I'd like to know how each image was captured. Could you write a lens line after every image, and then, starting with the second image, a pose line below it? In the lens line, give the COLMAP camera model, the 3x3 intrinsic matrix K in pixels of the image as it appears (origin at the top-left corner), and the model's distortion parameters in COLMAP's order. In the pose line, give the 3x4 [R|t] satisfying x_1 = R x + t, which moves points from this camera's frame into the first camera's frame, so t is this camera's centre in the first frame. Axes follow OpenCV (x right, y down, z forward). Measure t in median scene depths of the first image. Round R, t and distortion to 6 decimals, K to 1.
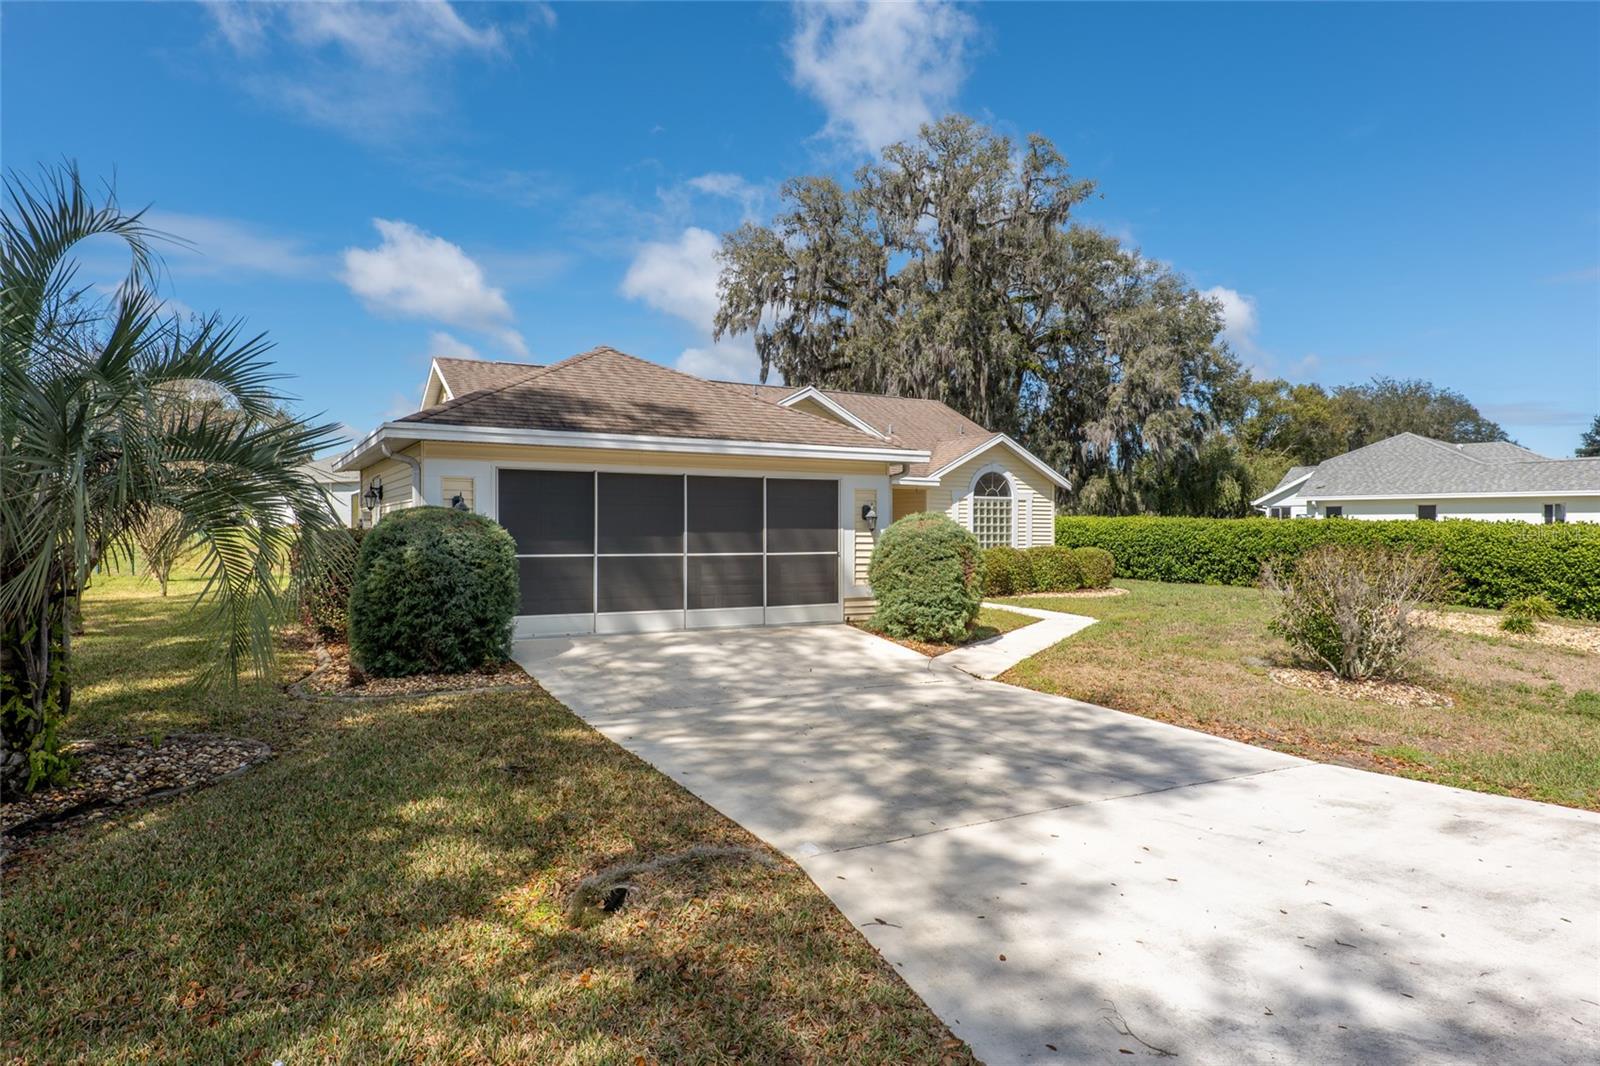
lens RADIAL K [[958.2, 0, 799.3], [0, 958.2, 524.5], [0, 0, 1]] dist [-0.003474, -0.001071]
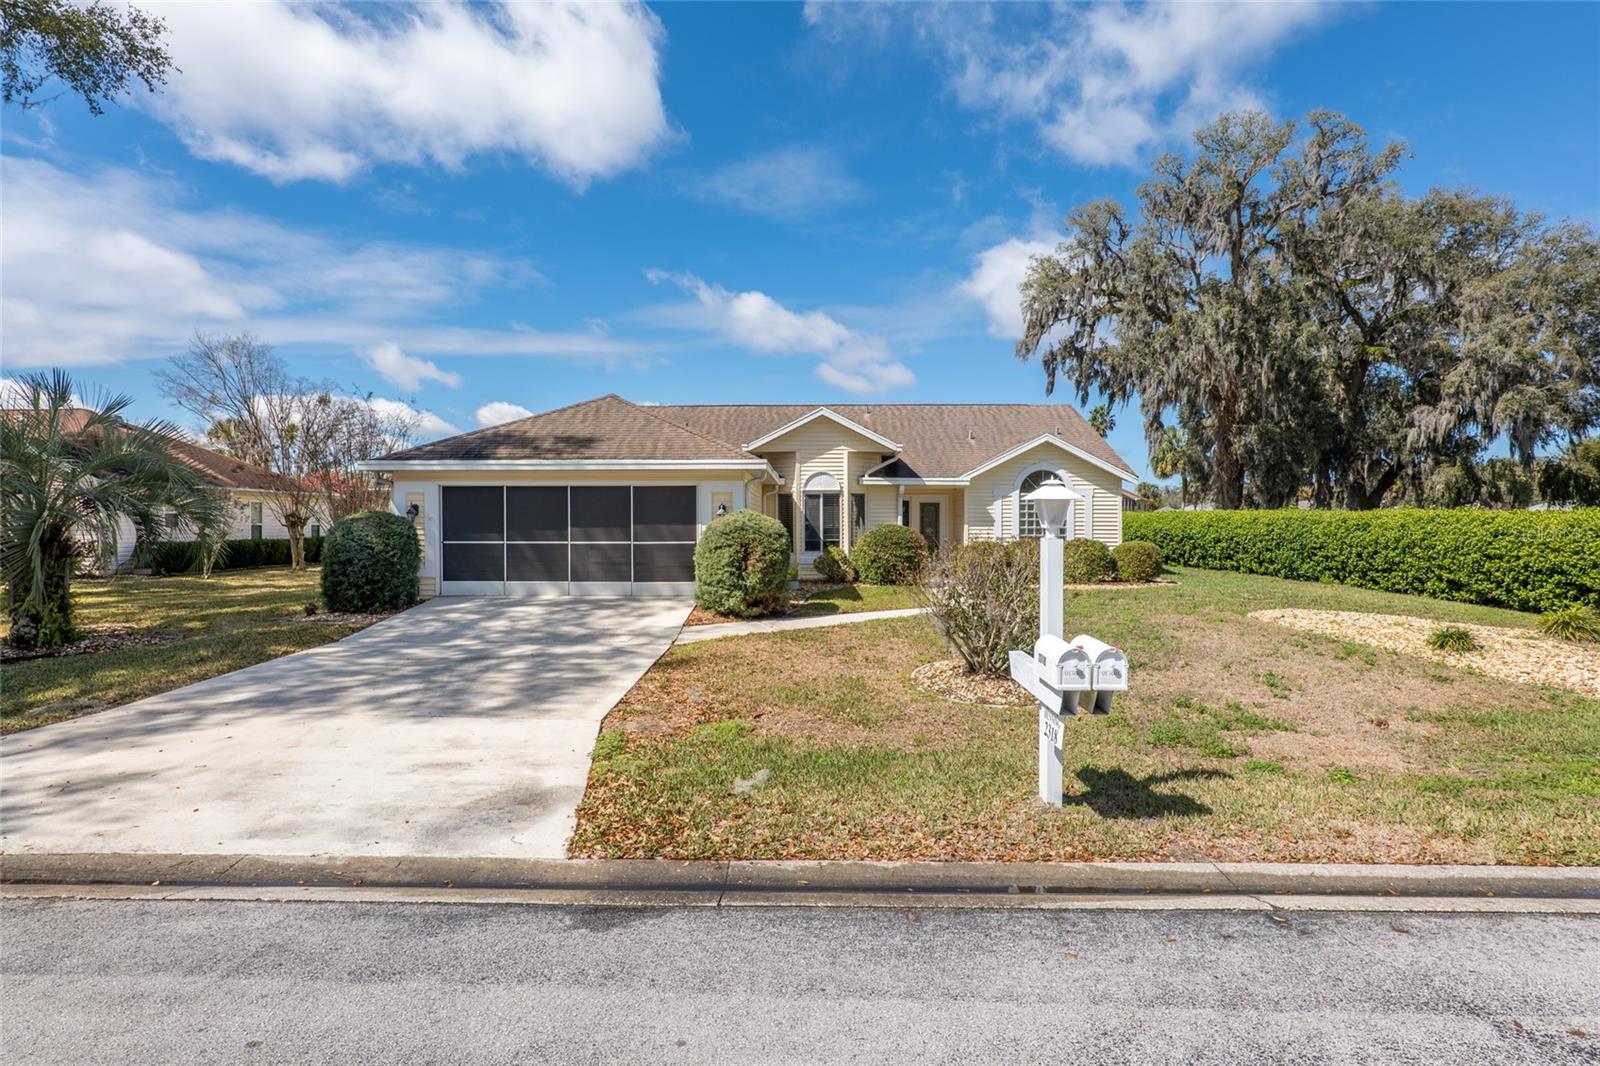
lens RADIAL K [[796.2, 0, 797.5], [0, 796.2, 526.5], [0, 0, 1]] dist [-0.006800, 0.000843]
pose [[0.853546, -0.002301, -0.521012, 0.430203], [0.005724, 0.999971, 0.004961, 0.002142], [0.520986, -0.007217, 0.853535, 0.099118]]
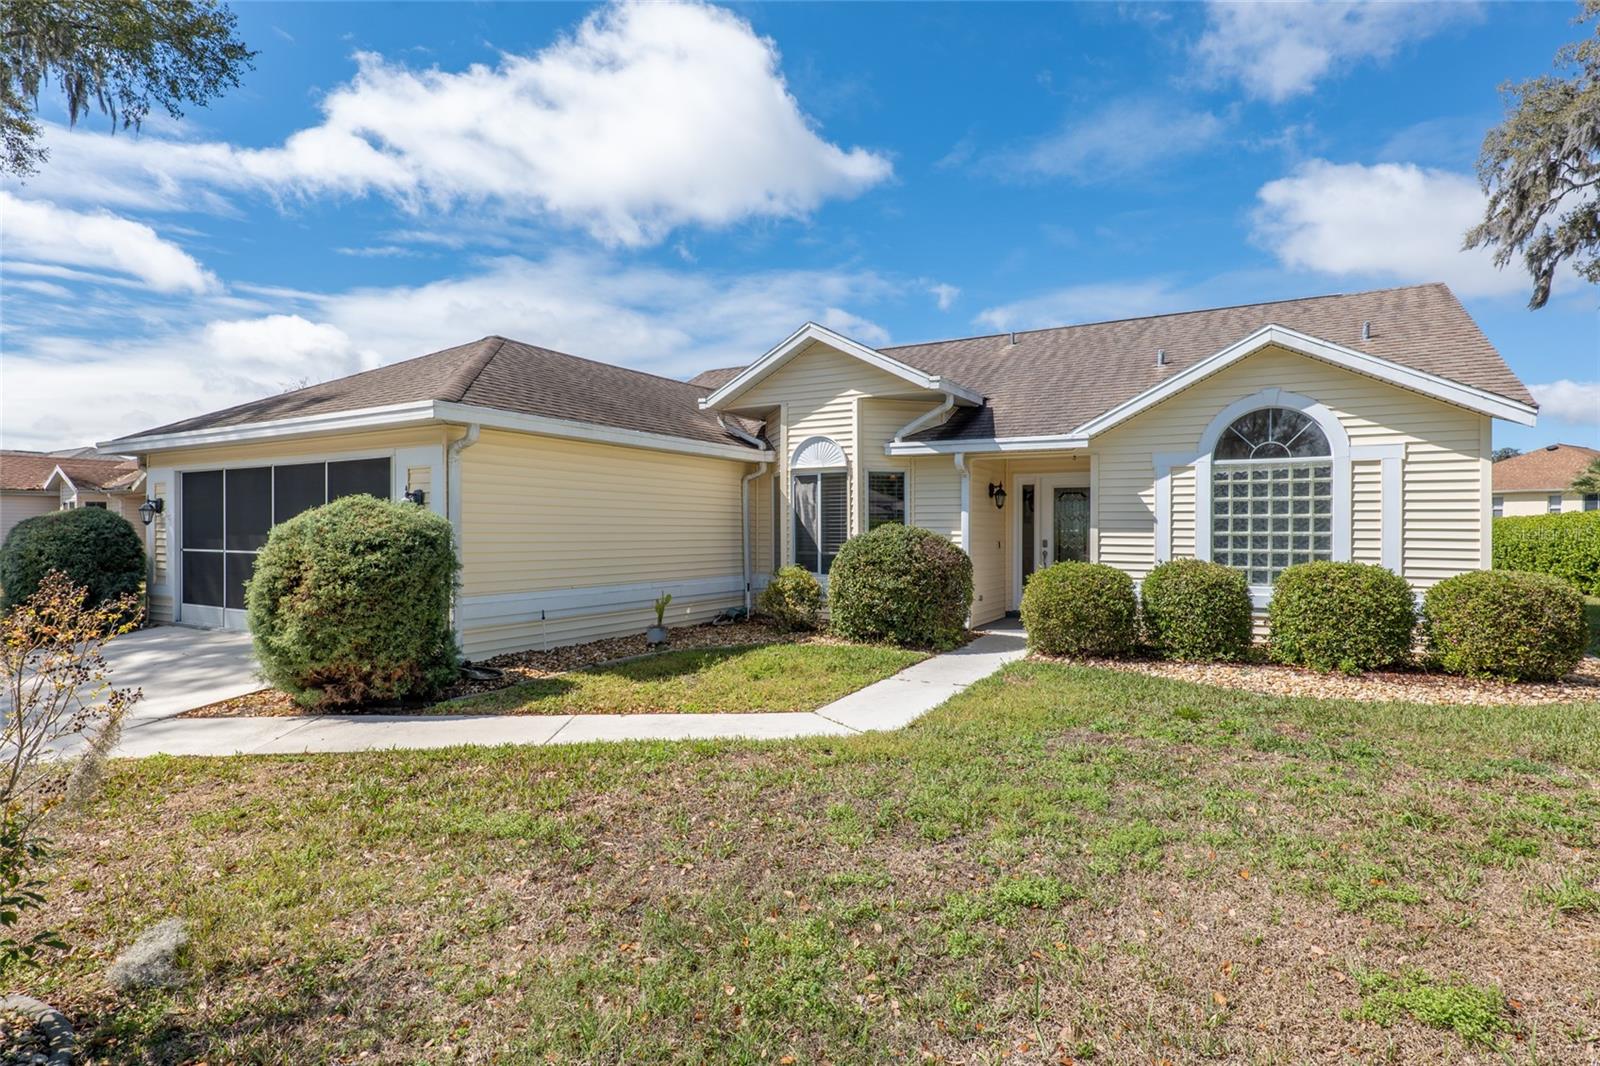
lens RADIAL K [[818.6, 0, 799.0], [0, 818.6, 530.9], [0, 0, 1]] dist [0.000355, -0.000150]
pose [[0.491489, -0.000303, -0.870884, 0.446373], [0.003547, 0.999992, 0.001653, 0.006069], [0.870877, -0.003901, 0.491486, 0.585711]]
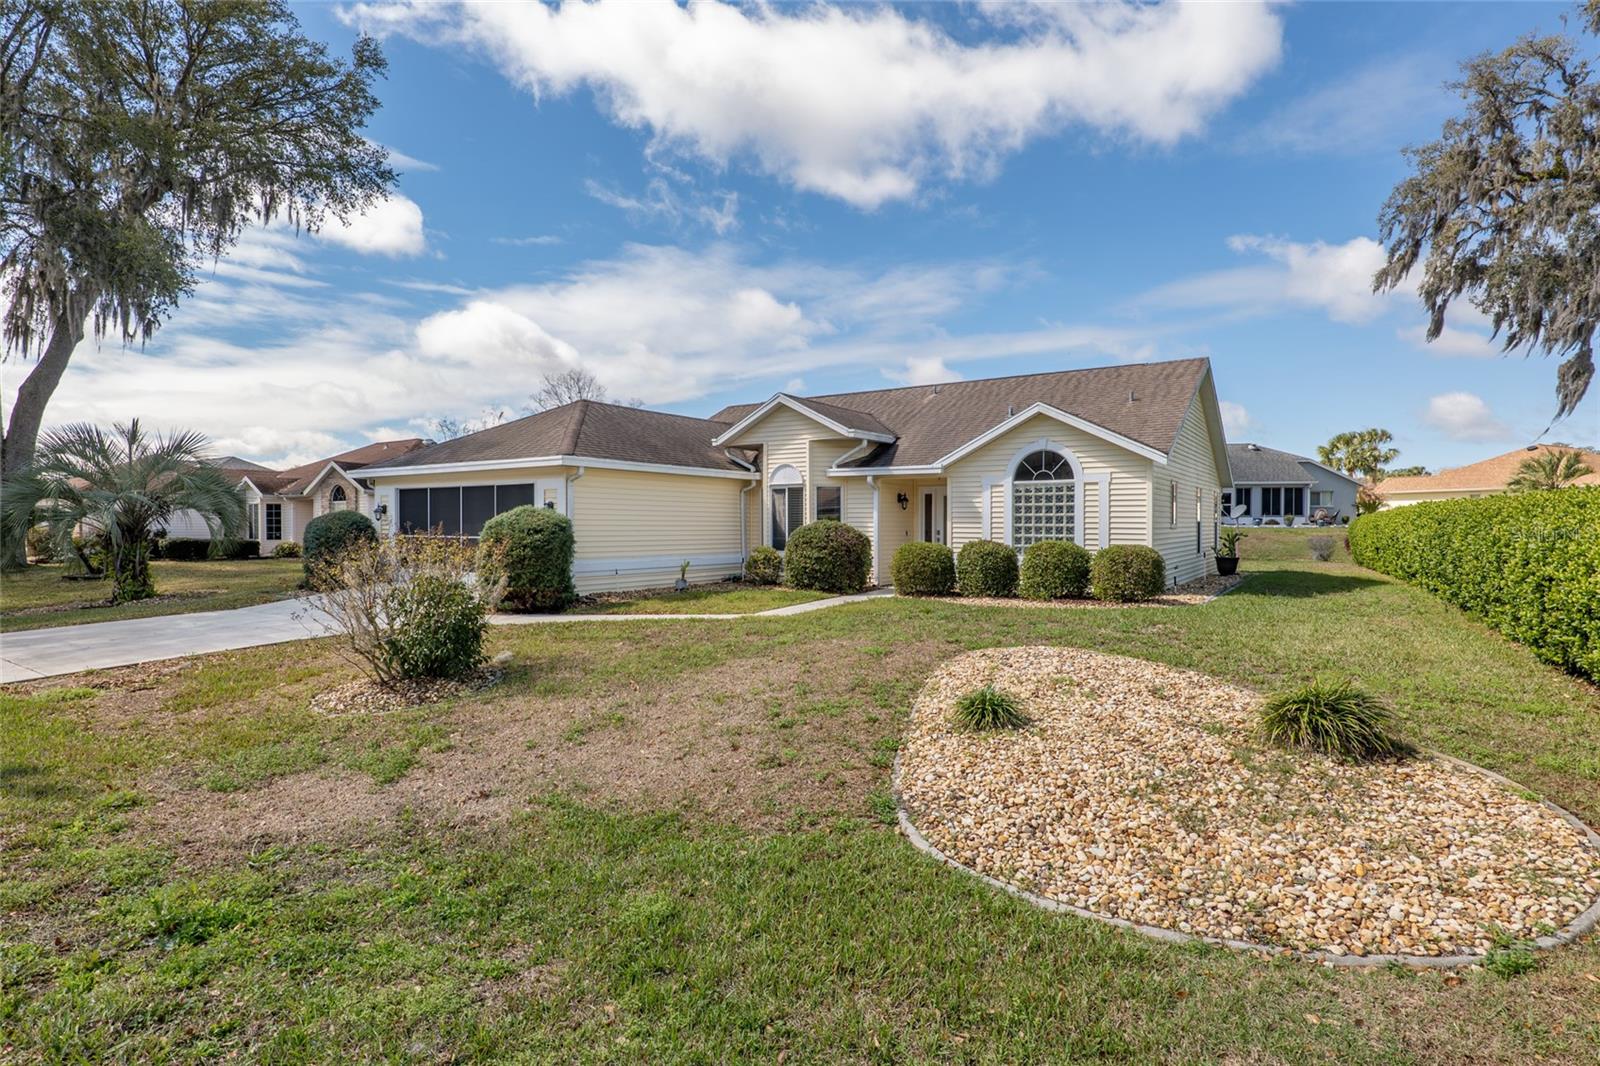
lens RADIAL K [[818.6, 0, 799.0], [0, 818.6, 530.9], [0, 0, 1]] dist [0.000355, -0.000150]
pose [[0.437690, 0.002490, -0.899123, 0.737543], [0.003999, 0.999981, 0.004717, 0.009672], [0.899117, -0.005660, 0.437671, 0.506689]]
